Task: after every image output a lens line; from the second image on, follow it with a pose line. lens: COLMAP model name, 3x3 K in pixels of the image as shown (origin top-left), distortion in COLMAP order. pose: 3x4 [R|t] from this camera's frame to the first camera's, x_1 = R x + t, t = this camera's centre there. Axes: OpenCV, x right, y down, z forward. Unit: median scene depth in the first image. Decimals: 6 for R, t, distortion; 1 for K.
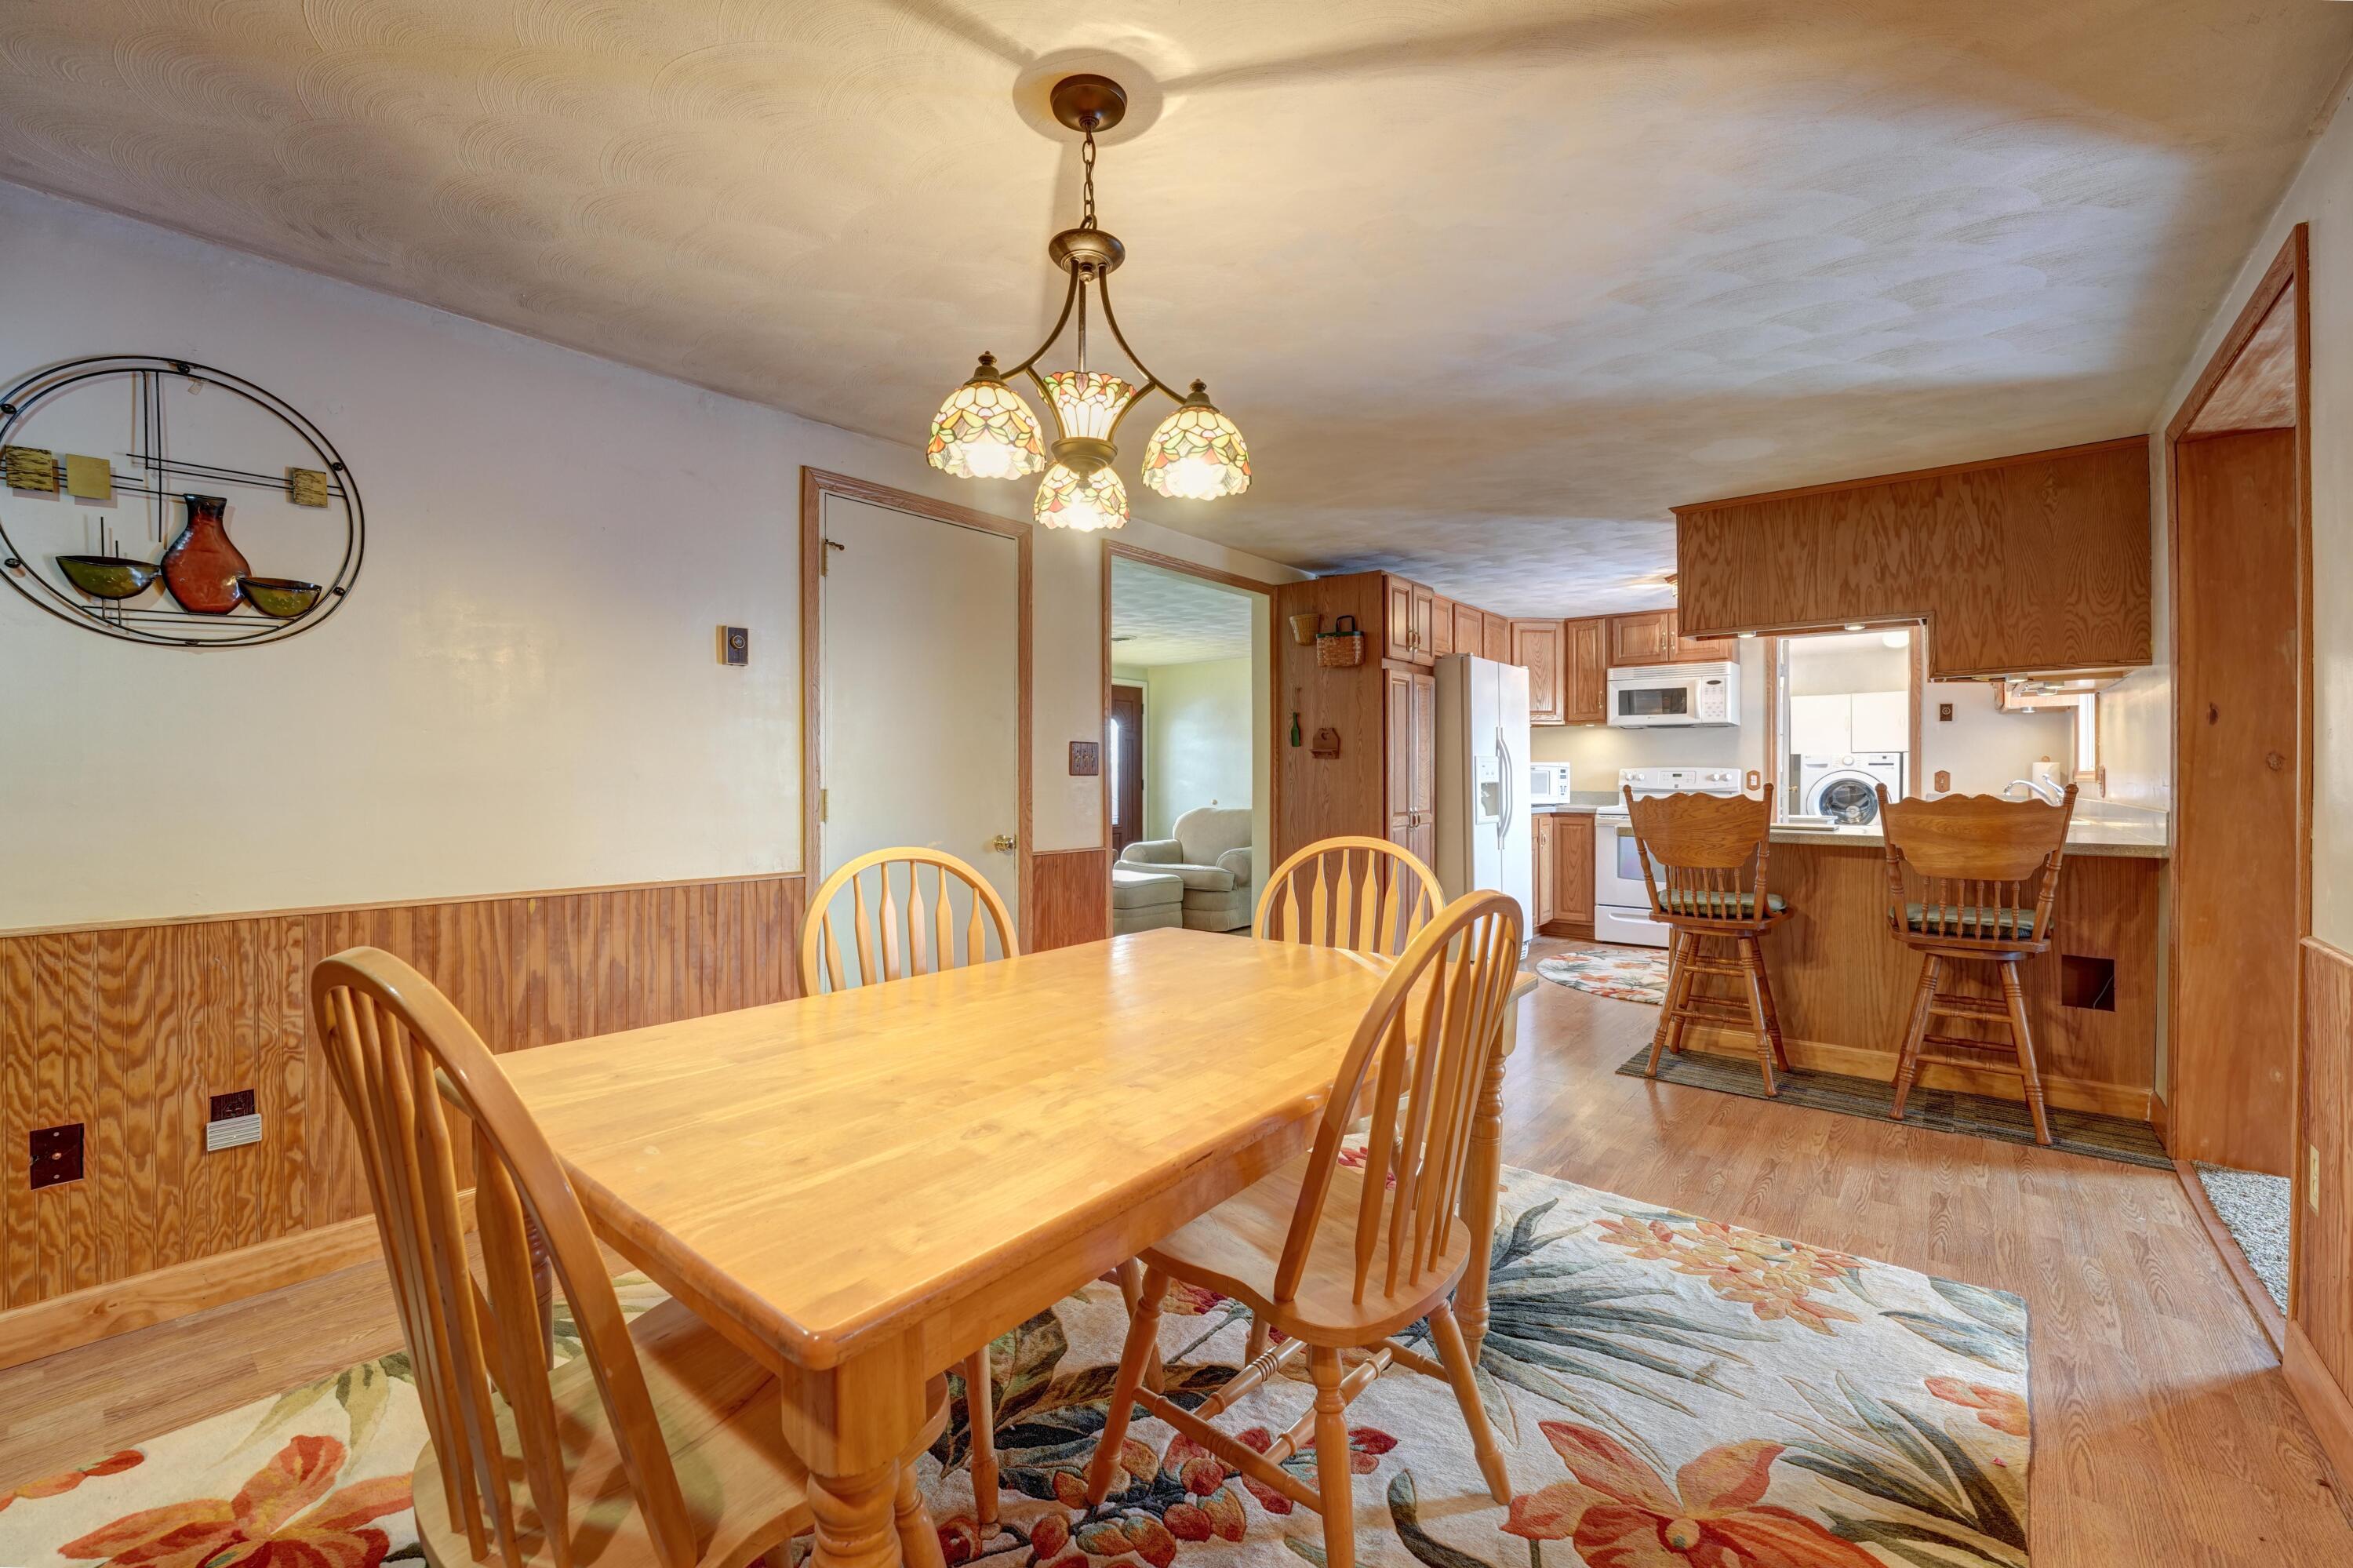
lens RADIAL K [[972.1, 0, 1161.6], [0, 972.1, 778.2], [0, 0, 1]] dist [-0.029769, 0.003756]
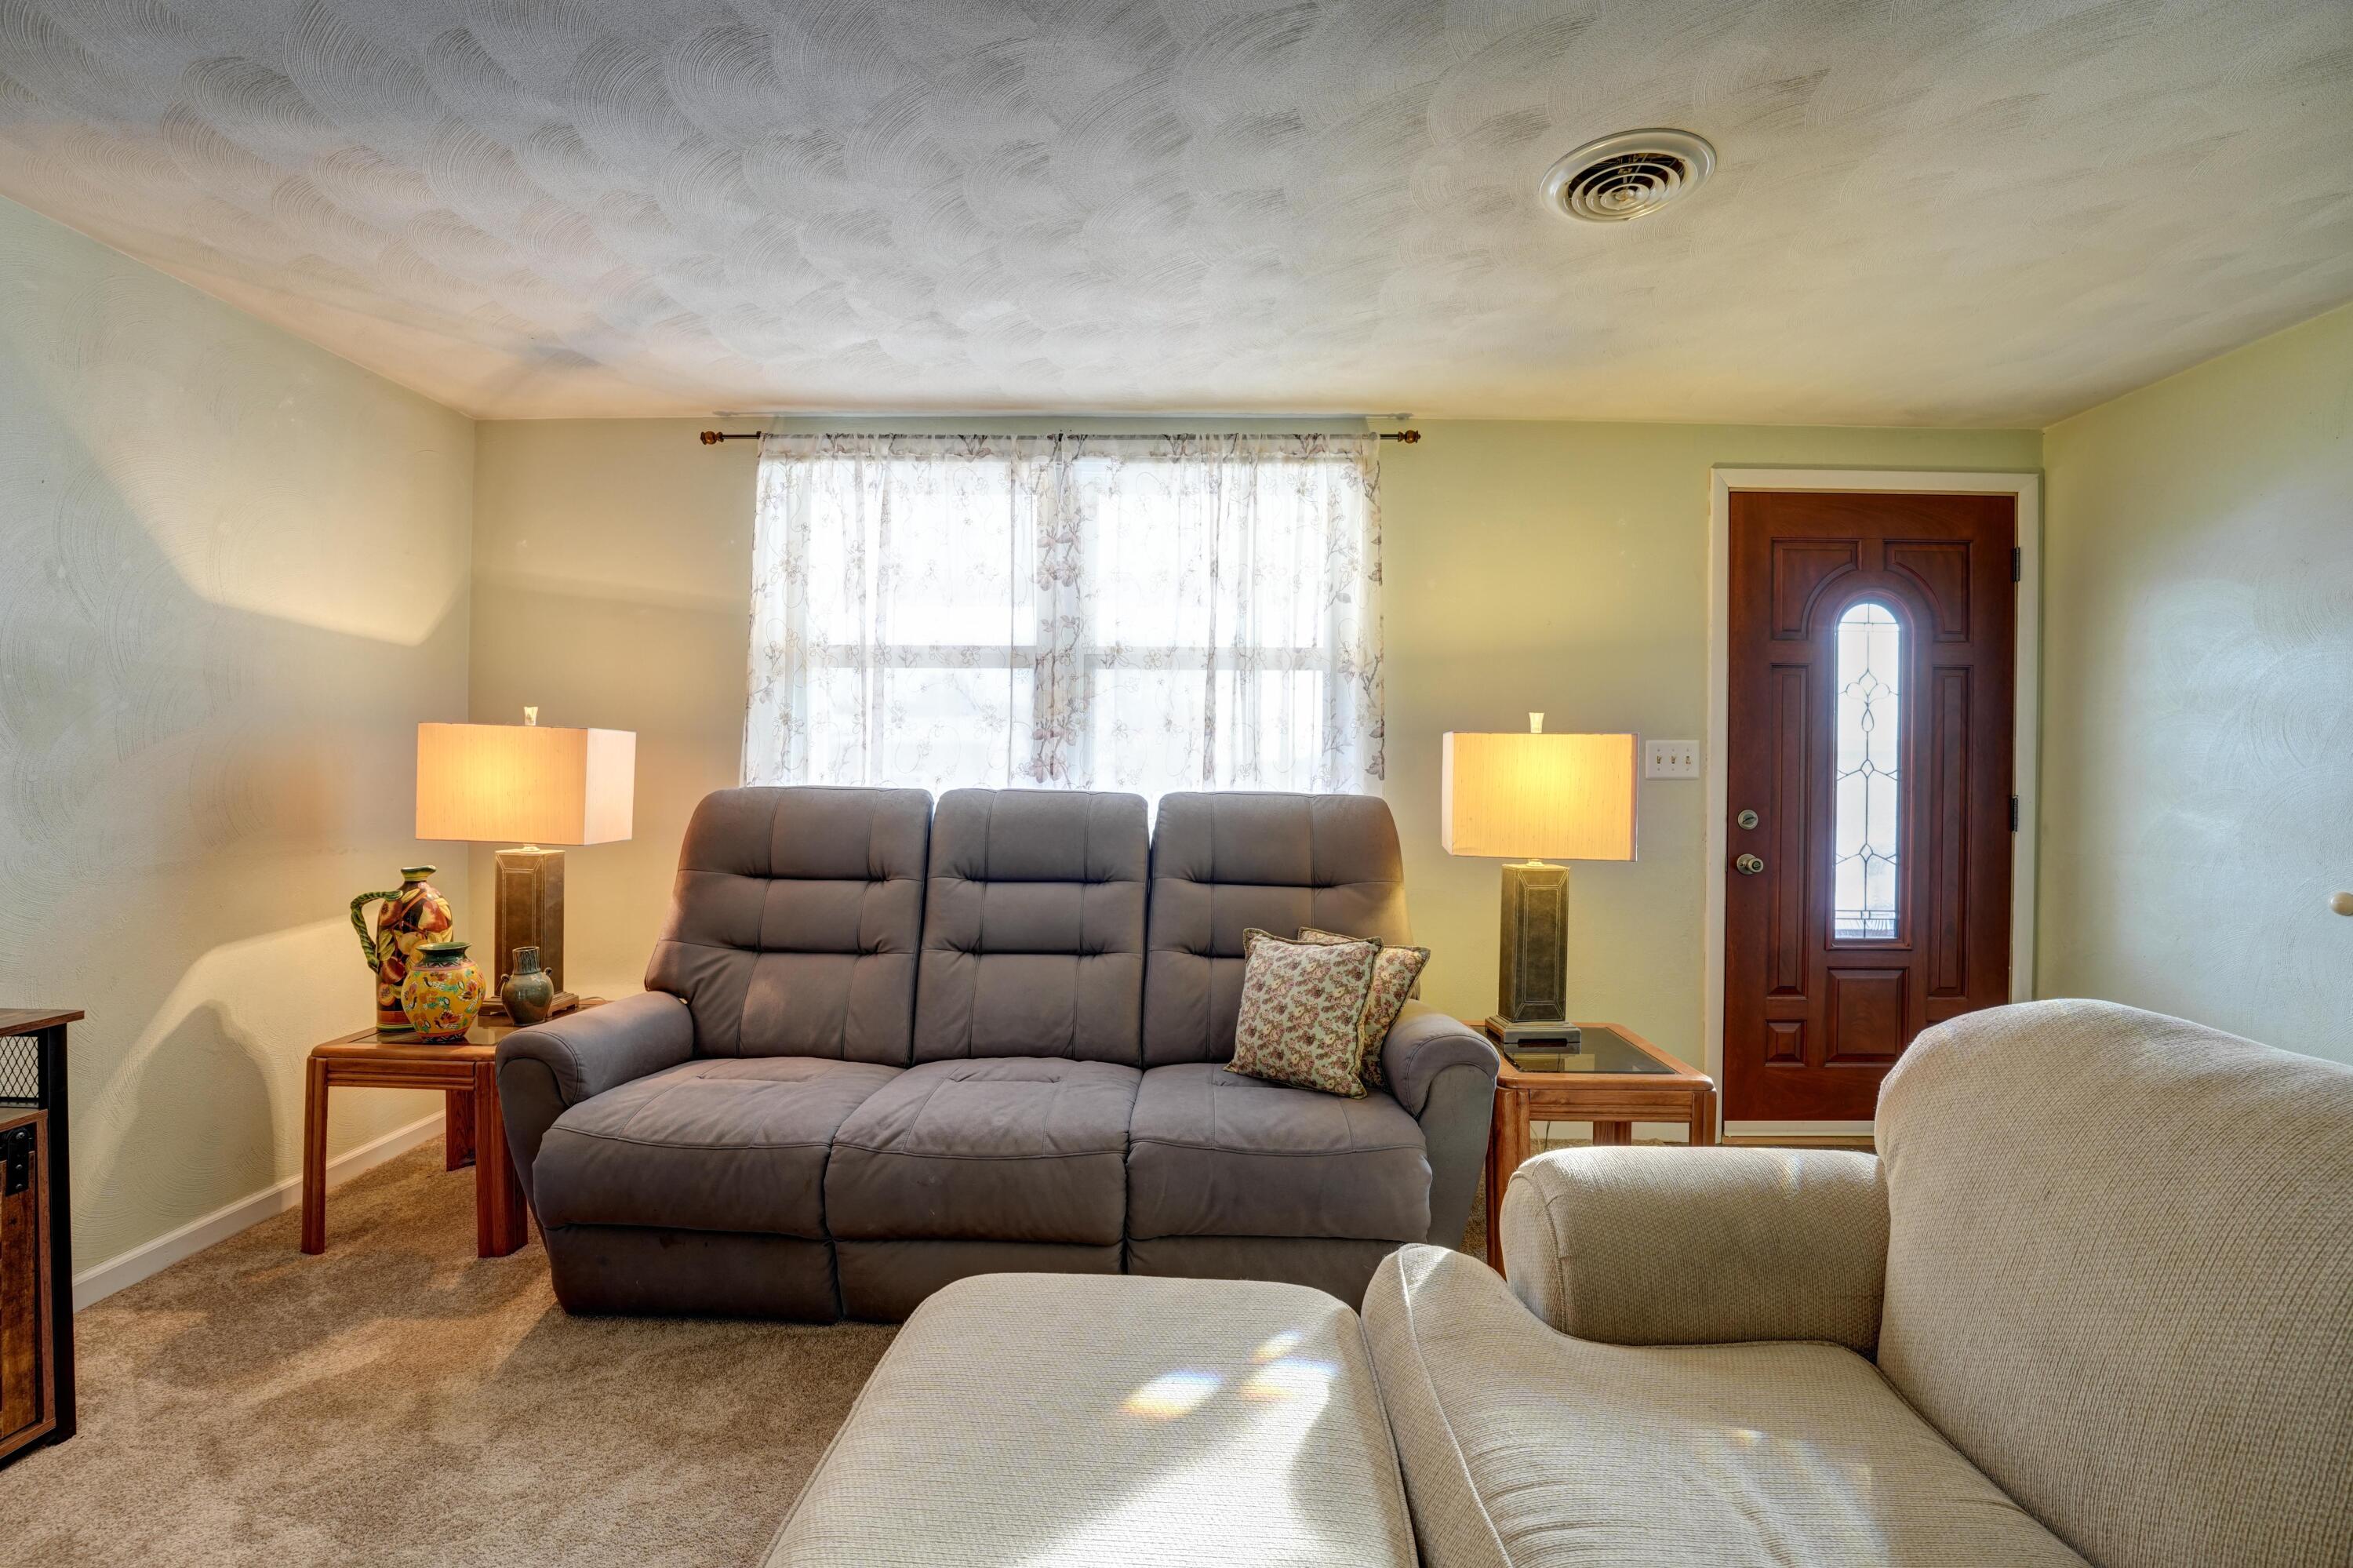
lens RADIAL K [[983.1, 0, 1183.6], [0, 983.1, 778.6], [0, 0, 1]] dist [-0.026413, 0.000274]
pose [[0.625374, 0.012714, -0.780221, 0.125644], [-0.011409, 0.999909, 0.007150, -0.014569], [0.780241, 0.004430, 0.625463, 1.541792]]
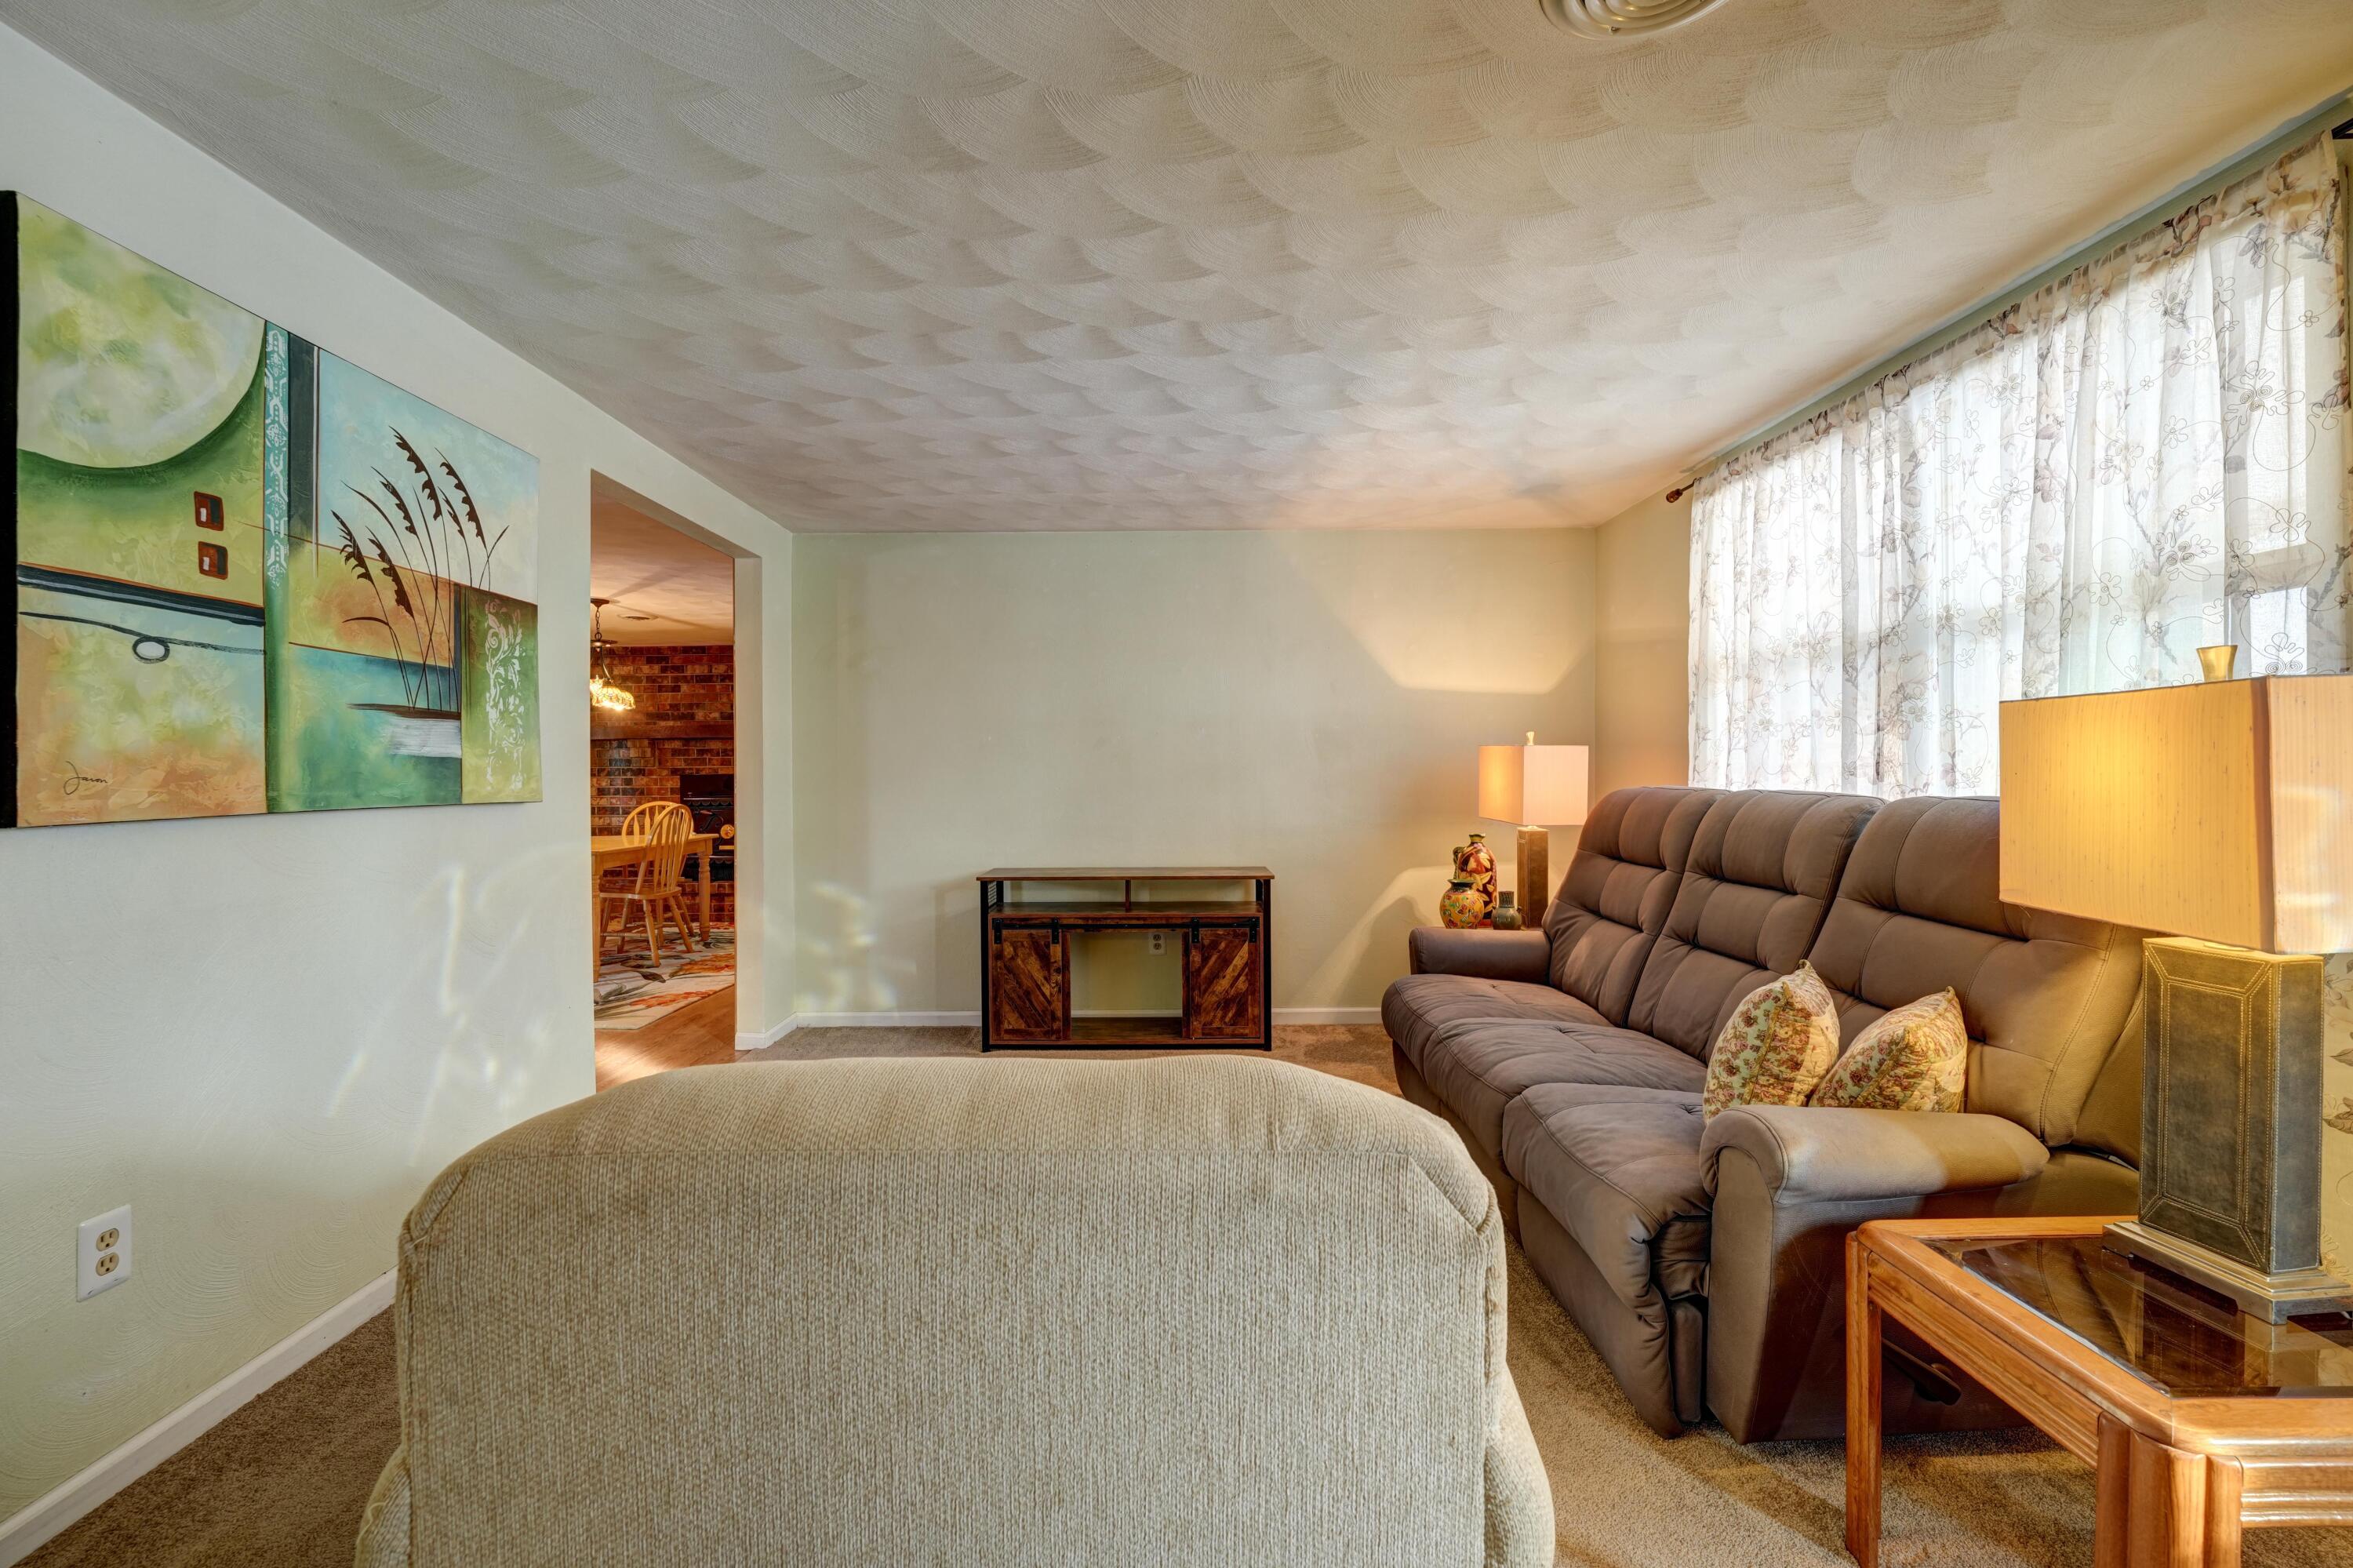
lens RADIAL K [[972.1, 0, 1161.6], [0, 972.1, 778.2], [0, 0, 1]] dist [-0.029769, 0.003756]
pose [[-0.772023, 0.008865, -0.635533, 0.244536], [0.004775, 0.999955, 0.008148, -0.016413], [0.635577, 0.003256, -0.772030, 2.132138]]
